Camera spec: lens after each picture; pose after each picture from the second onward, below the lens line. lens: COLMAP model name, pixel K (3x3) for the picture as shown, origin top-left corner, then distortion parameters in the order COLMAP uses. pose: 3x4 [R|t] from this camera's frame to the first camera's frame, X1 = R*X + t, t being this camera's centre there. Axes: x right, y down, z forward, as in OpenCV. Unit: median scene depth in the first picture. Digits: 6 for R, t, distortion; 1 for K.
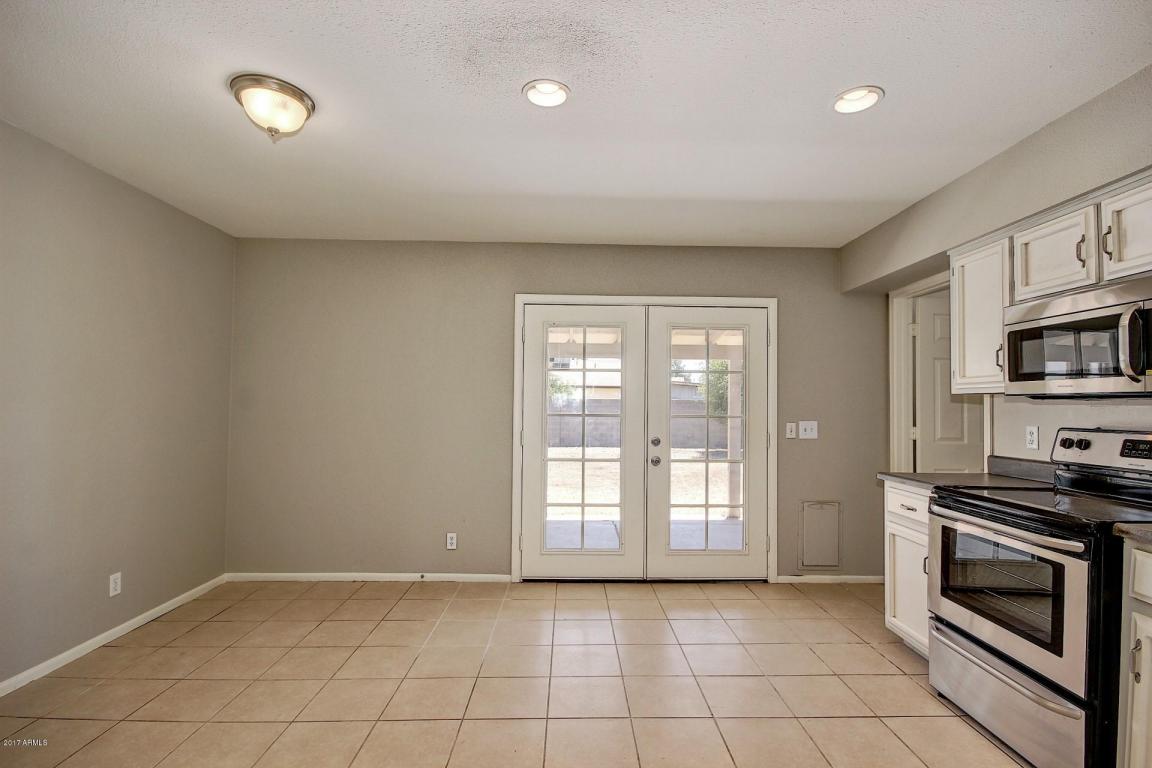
lens RADIAL K [[527.3, 0, 582.9], [0, 527.3, 391.6], [0, 0, 1]] dist [-0.008347, -0.002434]
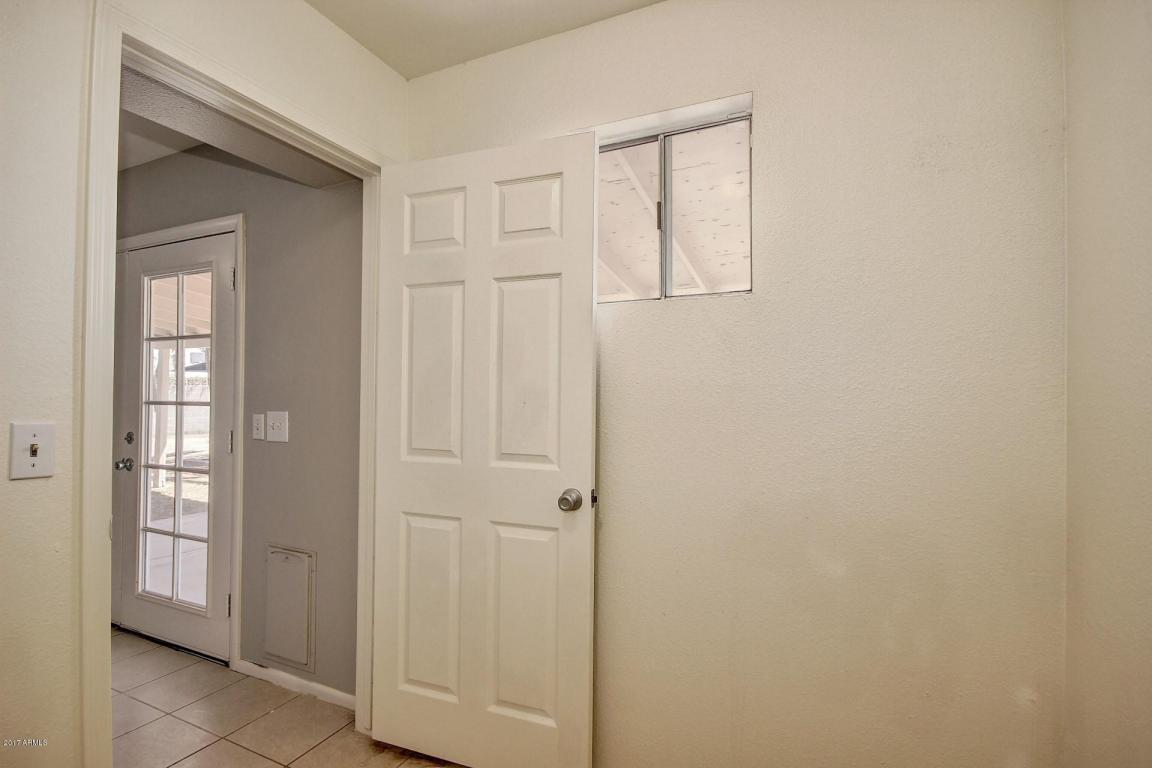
lens RADIAL K [[527.3, 0, 579.3], [0, 527.3, 382.5], [0, 0, 1]] dist [-0.008347, -0.002434]
pose [[0.903201, -0.013772, -0.428997, 1.599297], [0.019423, 0.999773, 0.008797, 0.039607], [0.428778, -0.016278, 0.903263, 0.985907]]
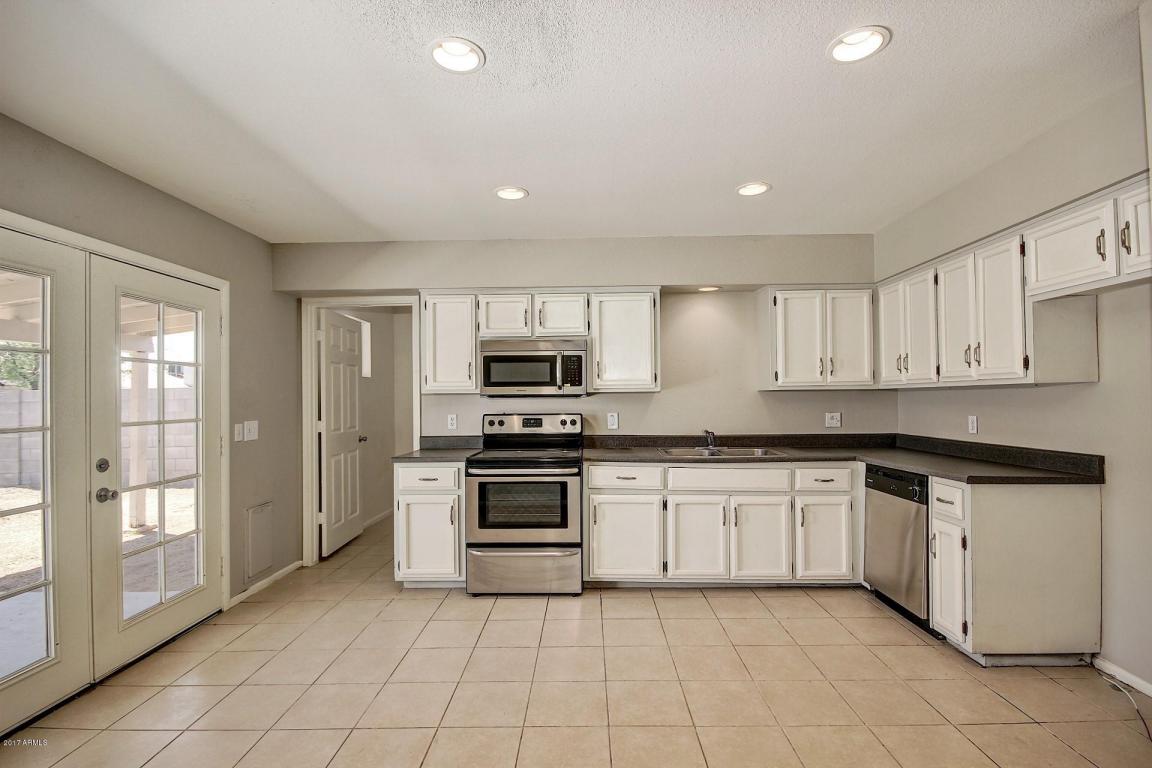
lens RADIAL K [[527.3, 0, 578.9], [0, 527.3, 390.8], [0, 0, 1]] dist [-0.008347, -0.002434]
pose [[0.043525, 0.003456, 0.999046, -0.764514], [-0.015489, 0.999876, -0.002784, -0.006528], [-0.998932, -0.015353, 0.043573, 0.616759]]
